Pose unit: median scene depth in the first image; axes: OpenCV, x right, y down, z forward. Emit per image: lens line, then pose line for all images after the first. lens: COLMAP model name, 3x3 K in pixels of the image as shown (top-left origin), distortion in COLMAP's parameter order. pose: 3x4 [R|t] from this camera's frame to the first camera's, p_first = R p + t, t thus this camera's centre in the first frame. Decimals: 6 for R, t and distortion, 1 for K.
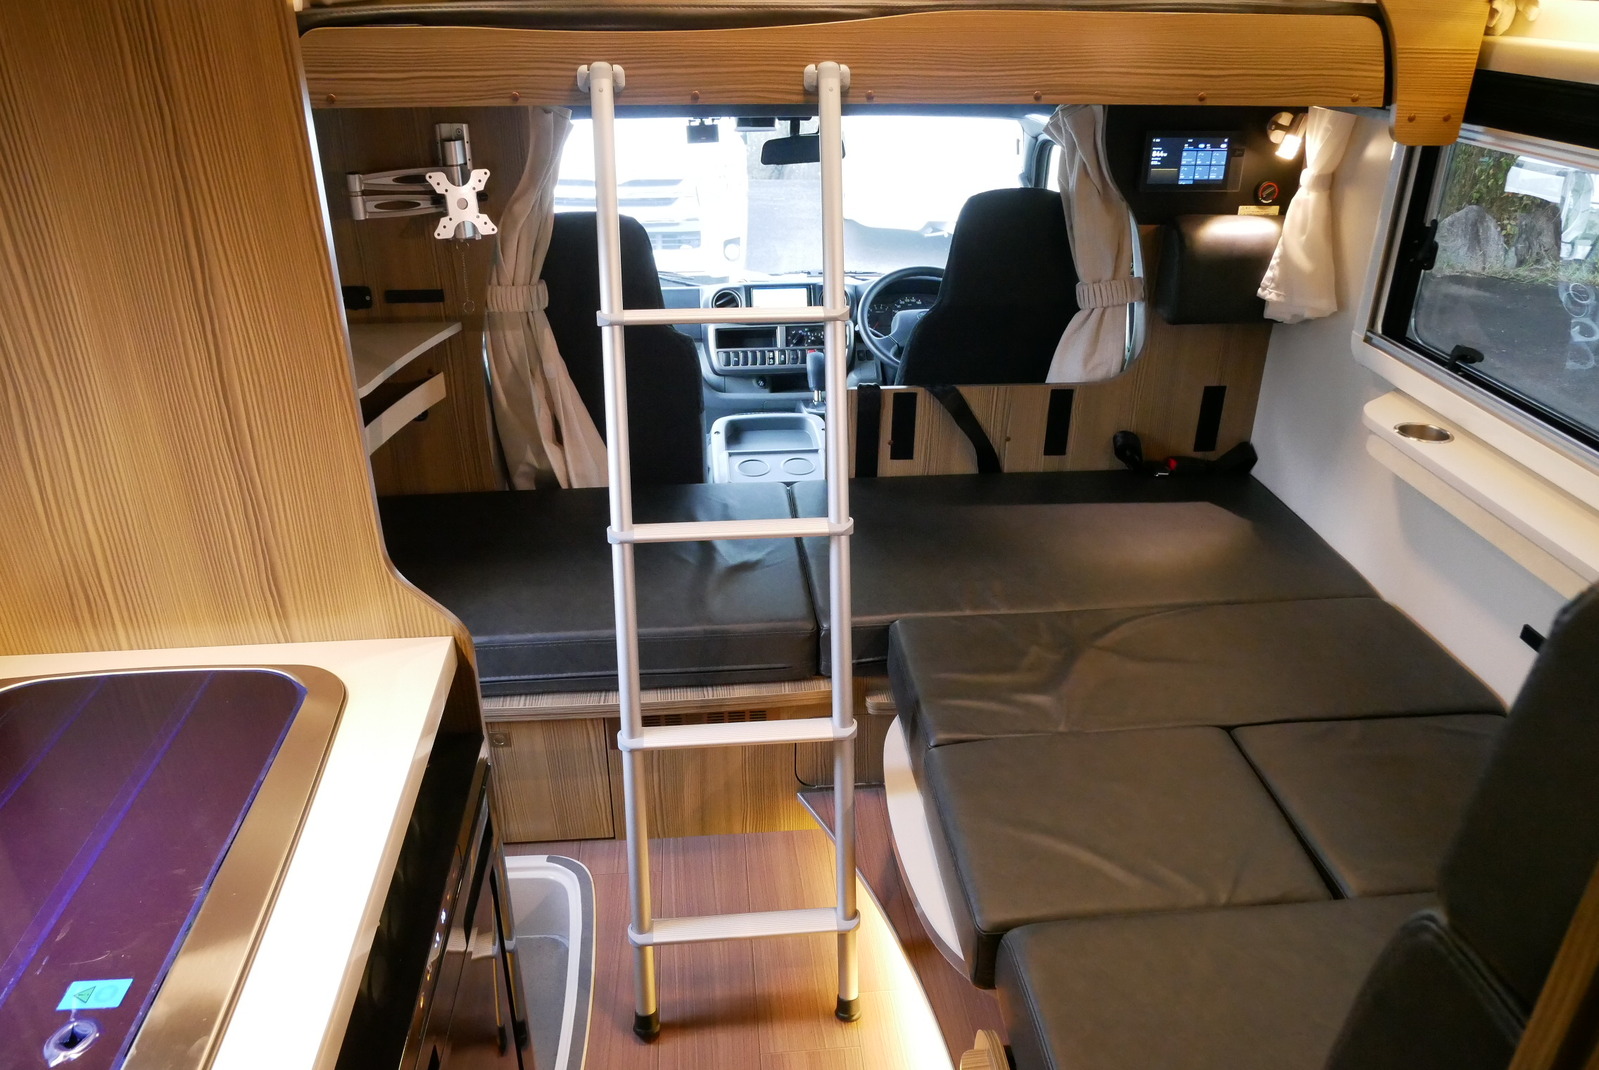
lens RADIAL K [[1147.3, 0, 799.5], [0, 1147.3, 535.0], [0, 0, 1]] dist [-0.009299, 0.000027]
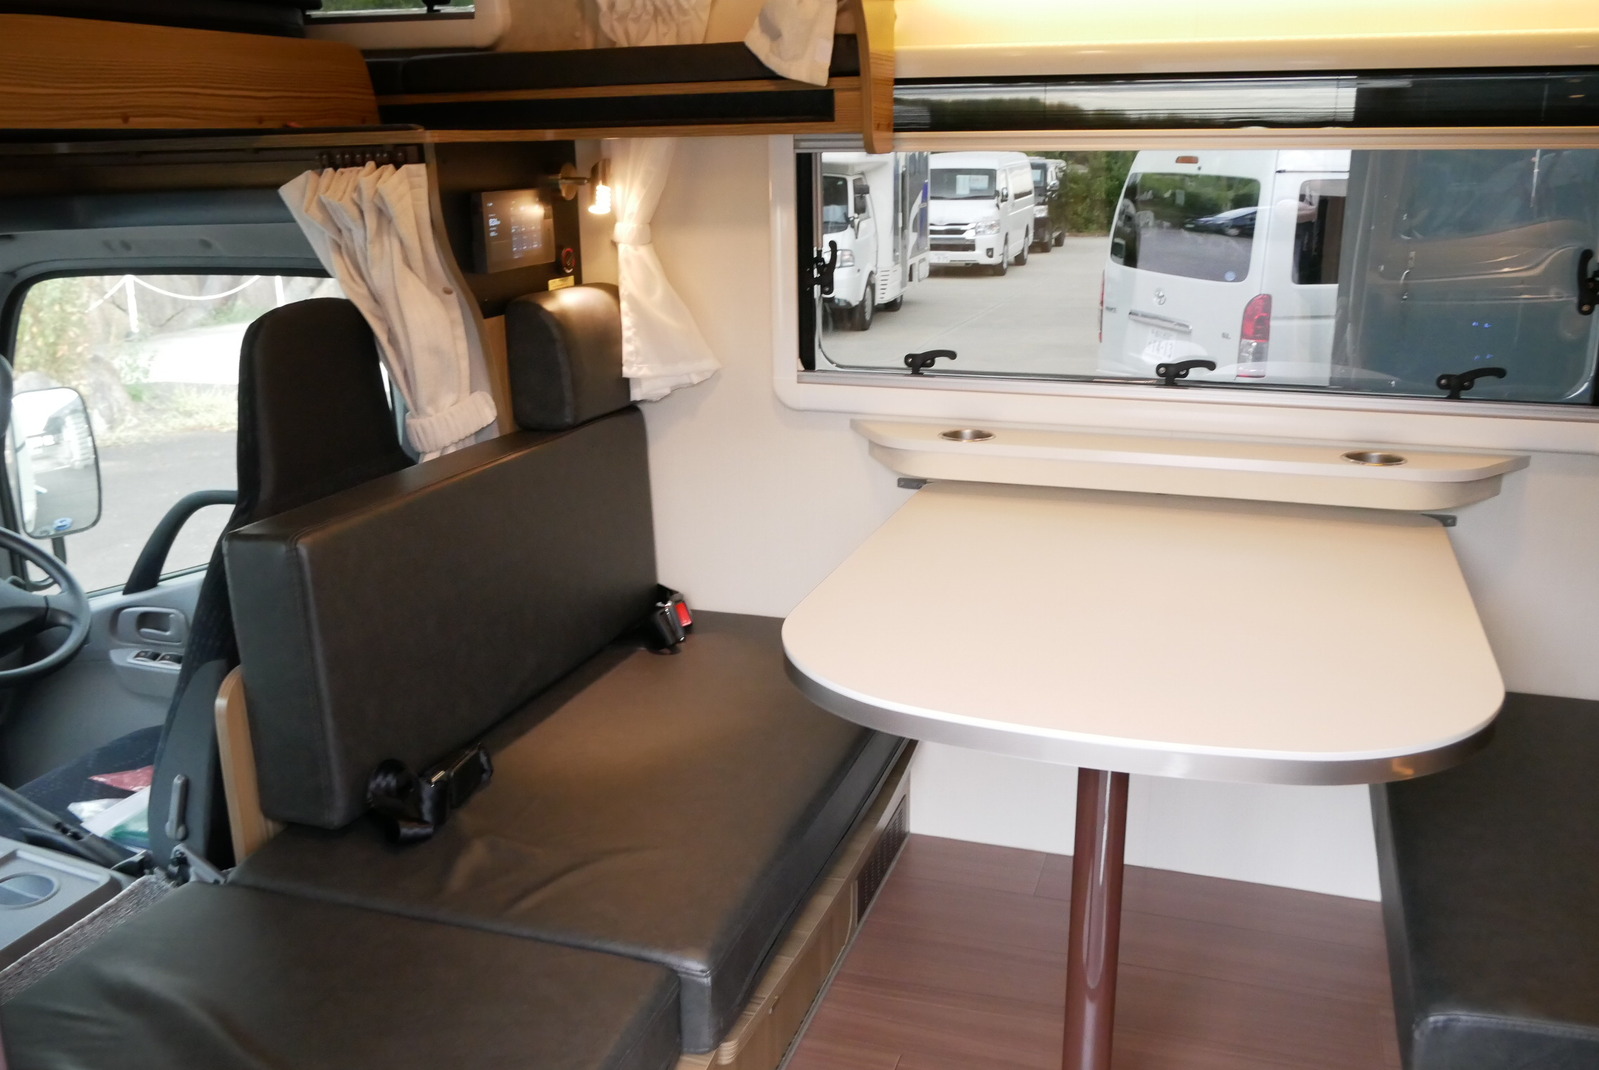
lens RADIAL K [[1449.1, 0, 797.3], [0, 1449.1, 554.2], [0, 0, 1]] dist [-0.010667, 0.013204]
pose [[0.402665, -0.268865, 0.874970, -0.497666], [0.417357, 0.904672, 0.085923, -0.132839], [-0.814662, 0.330577, 0.476492, 0.452982]]
